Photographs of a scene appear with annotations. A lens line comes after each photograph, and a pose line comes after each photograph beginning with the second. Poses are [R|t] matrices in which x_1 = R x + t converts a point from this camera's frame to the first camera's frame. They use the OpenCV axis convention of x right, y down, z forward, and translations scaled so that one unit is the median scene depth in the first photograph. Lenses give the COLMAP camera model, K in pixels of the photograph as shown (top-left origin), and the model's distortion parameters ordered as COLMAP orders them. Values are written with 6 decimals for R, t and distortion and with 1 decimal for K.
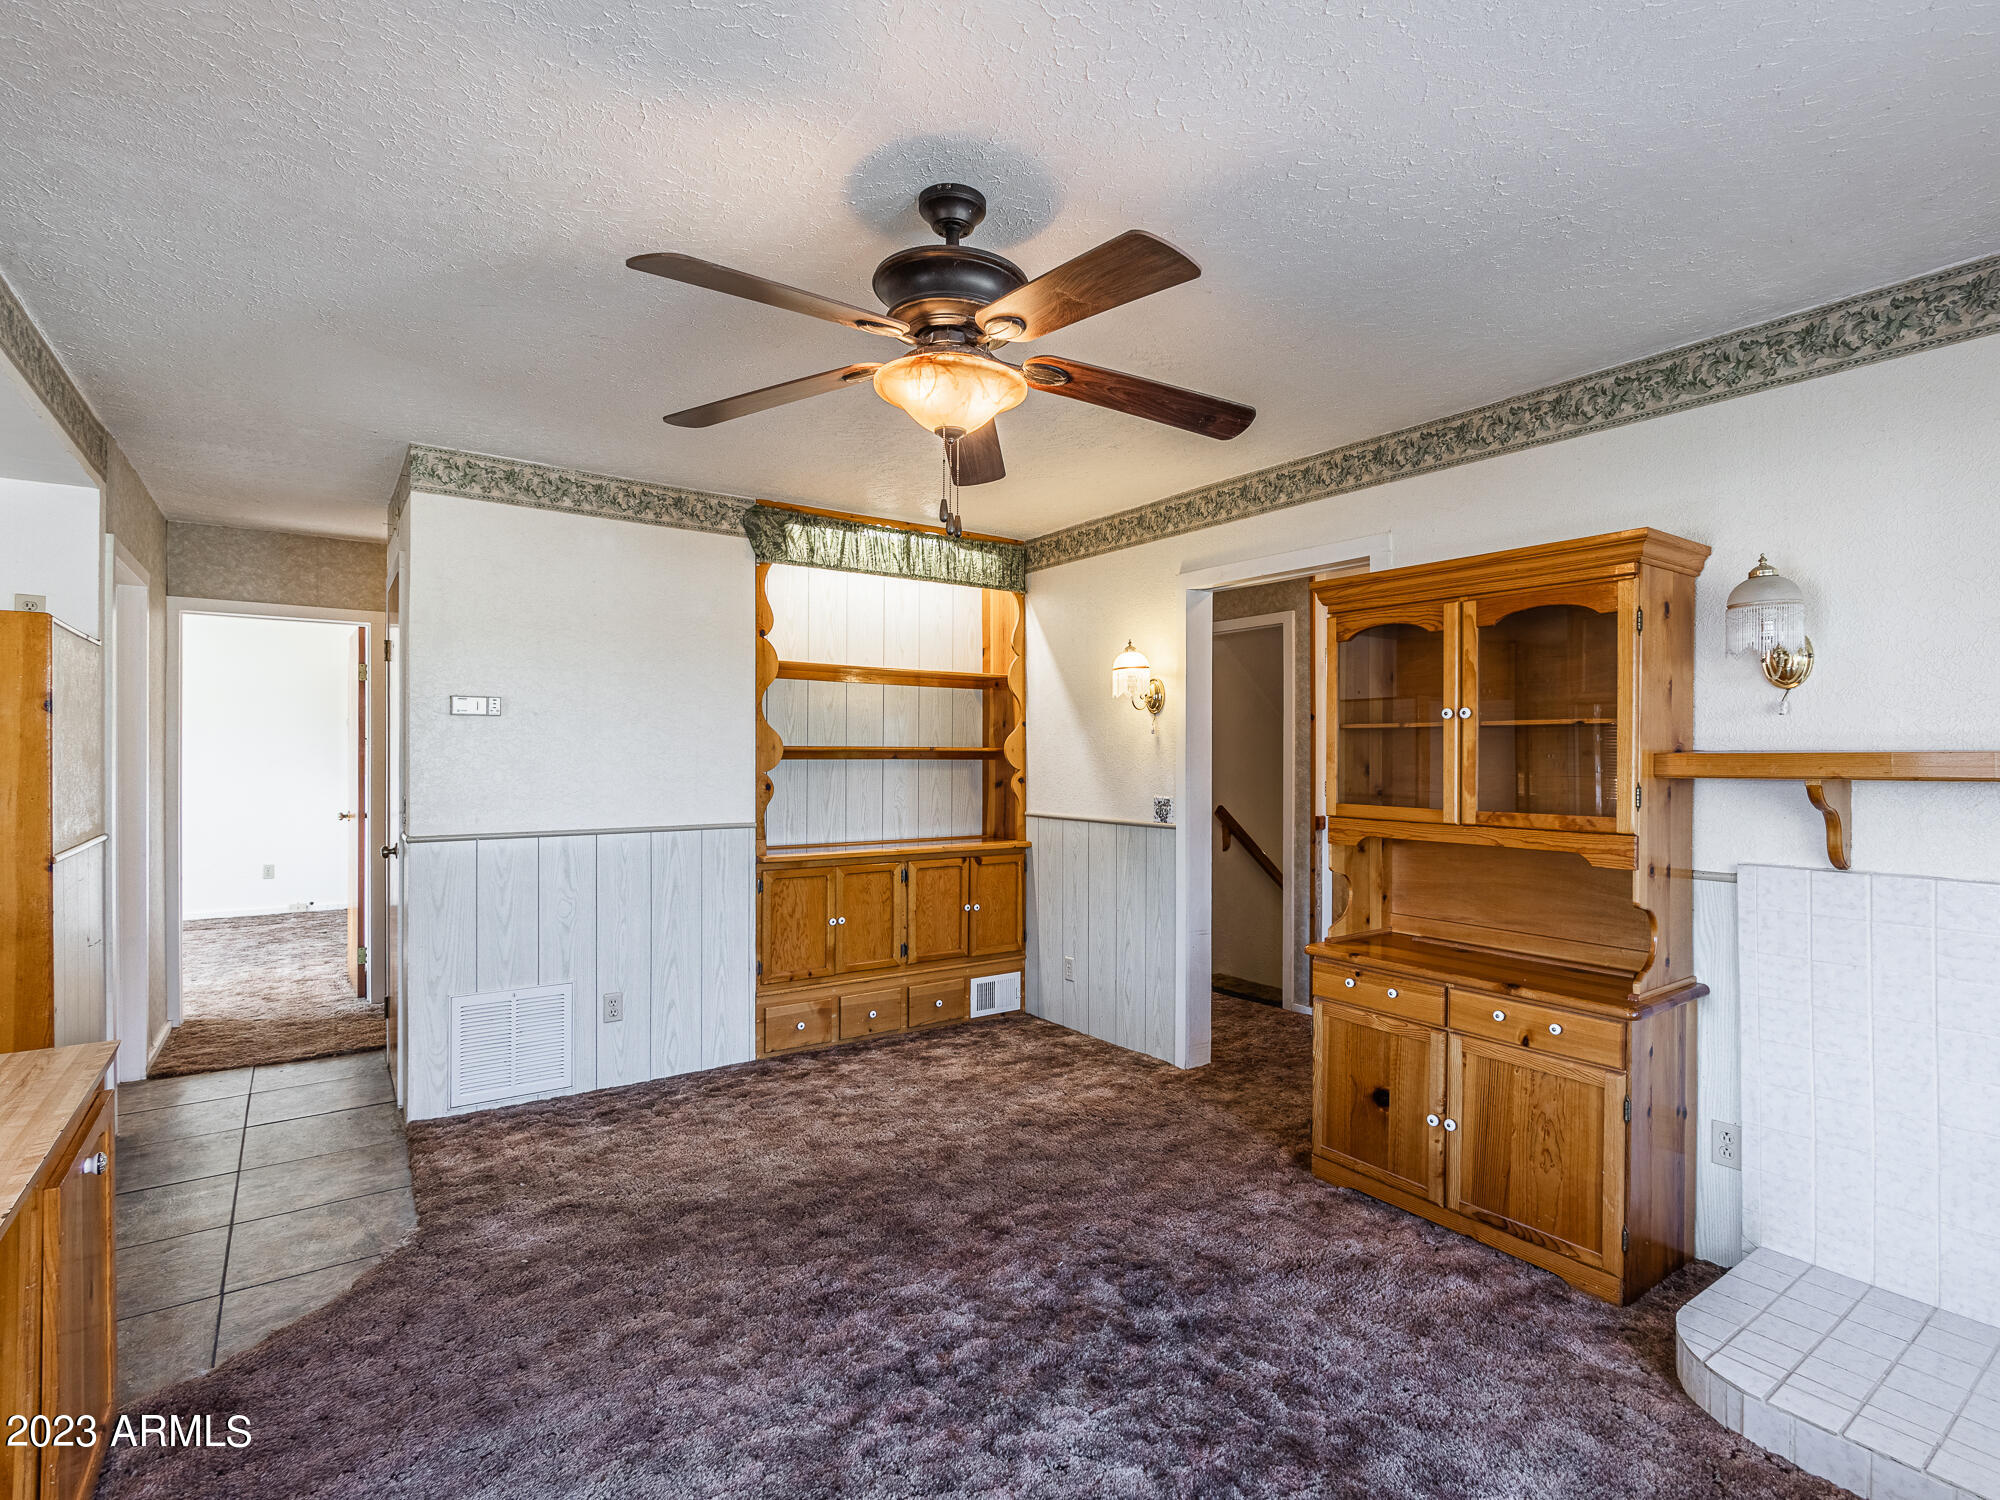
lens RADIAL K [[943.7, 0, 989.8], [0, 943.7, 746.6], [0, 0, 1]] dist [-0.016991, 0.000111]
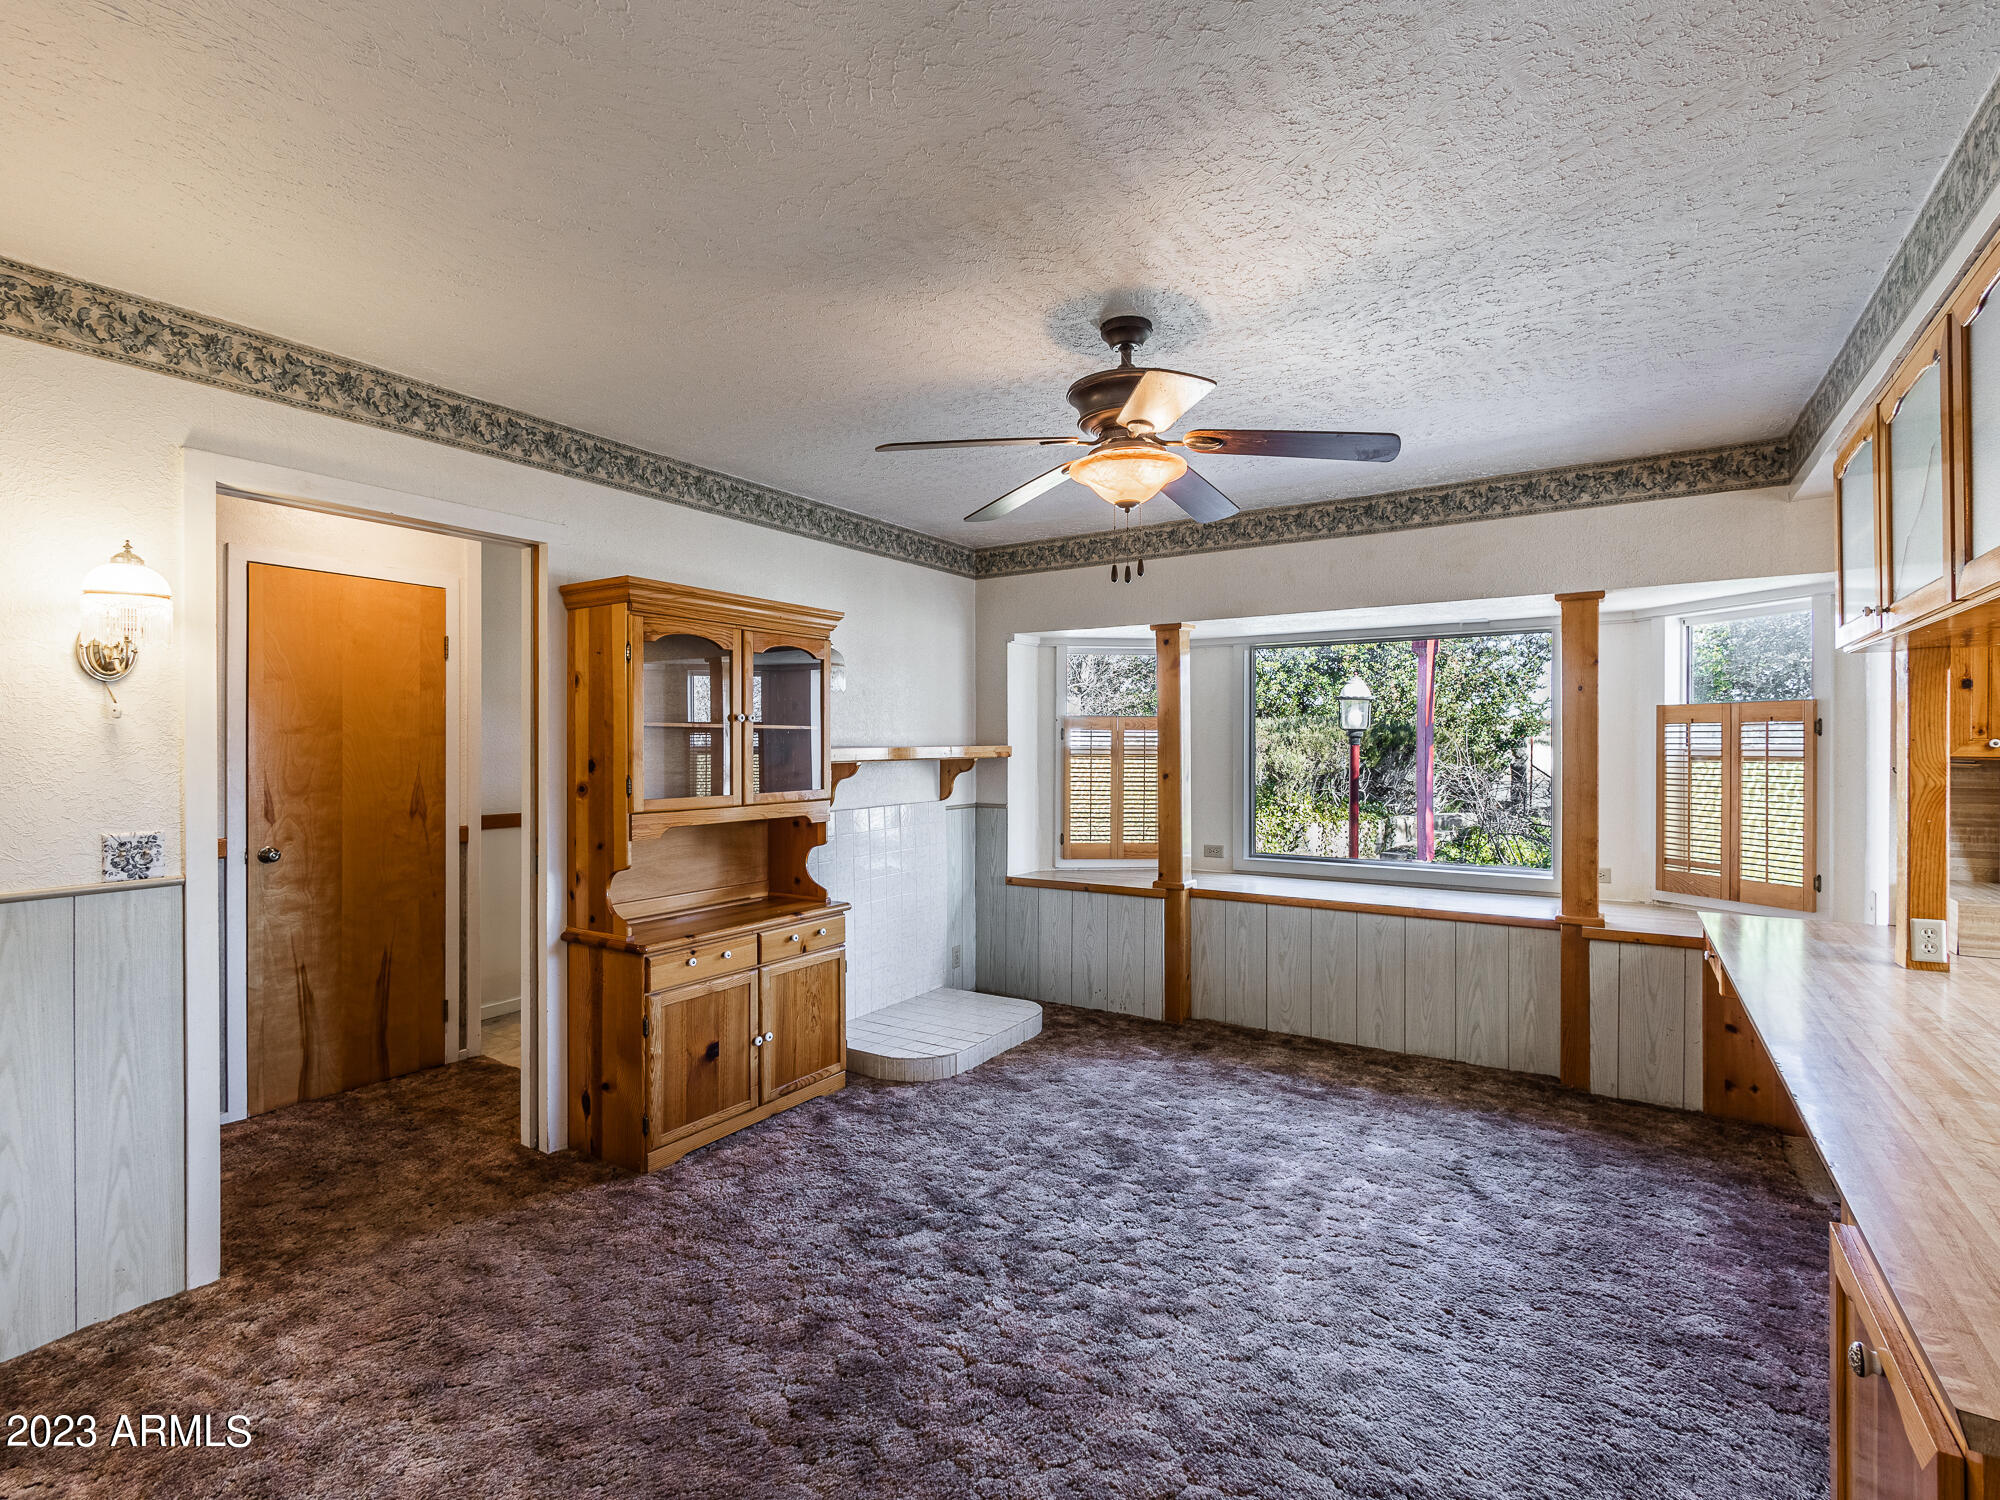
lens RADIAL K [[943.7, 0, 1049.2], [0, 943.7, 751.4], [0, 0, 1]] dist [-0.016991, 0.000111]
pose [[-0.403826, -0.000946, 0.914835, -0.703631], [0.001360, 0.999998, 0.001634, 0.007079], [-0.914835, 0.001904, -0.403824, 0.967229]]
